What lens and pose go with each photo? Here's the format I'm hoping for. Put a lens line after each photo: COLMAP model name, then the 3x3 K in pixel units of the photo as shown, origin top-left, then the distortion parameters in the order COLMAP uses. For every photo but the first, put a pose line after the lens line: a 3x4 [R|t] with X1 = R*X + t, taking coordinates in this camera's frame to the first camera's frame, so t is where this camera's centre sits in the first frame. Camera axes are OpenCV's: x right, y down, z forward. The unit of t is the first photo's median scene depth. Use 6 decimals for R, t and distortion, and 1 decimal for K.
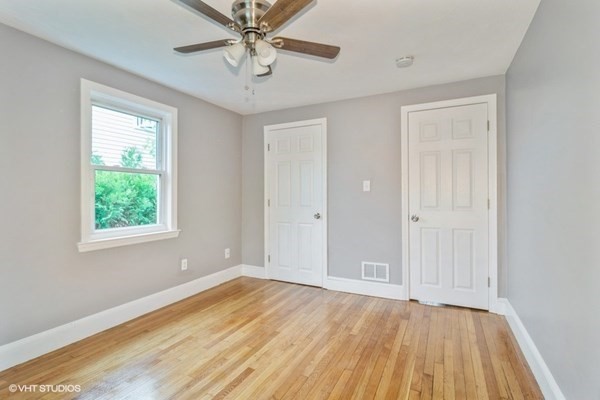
lens RADIAL K [[293.9, 0, 299.7], [0, 293.9, 197.8], [0, 0, 1]] dist [0.000765, 0.000284]
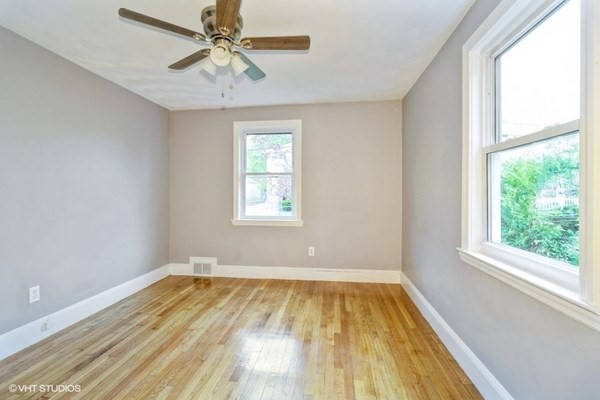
lens RADIAL K [[273.9, 0, 298.7], [0, 273.9, 196.2], [0, 0, 1]] dist [0.011131, -0.000313]
pose [[-0.943666, 0.003523, -0.330880, -0.068596], [-0.002001, 0.999864, 0.016354, -0.004694], [0.330893, 0.016095, -0.943531, 1.671686]]
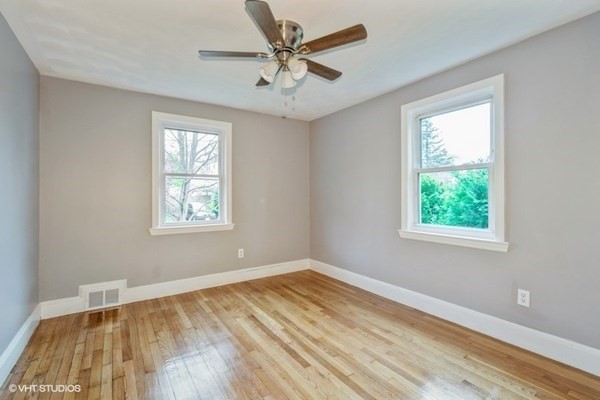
lens RADIAL K [[273.9, 0, 297.7], [0, 273.9, 196.6], [0, 0, 1]] dist [0.011131, -0.000313]
pose [[-0.495915, 0.004321, -0.868360, 0.600389], [-0.002754, 0.999975, 0.006549, -0.006565], [0.868367, 0.005639, -0.495890, 1.288431]]
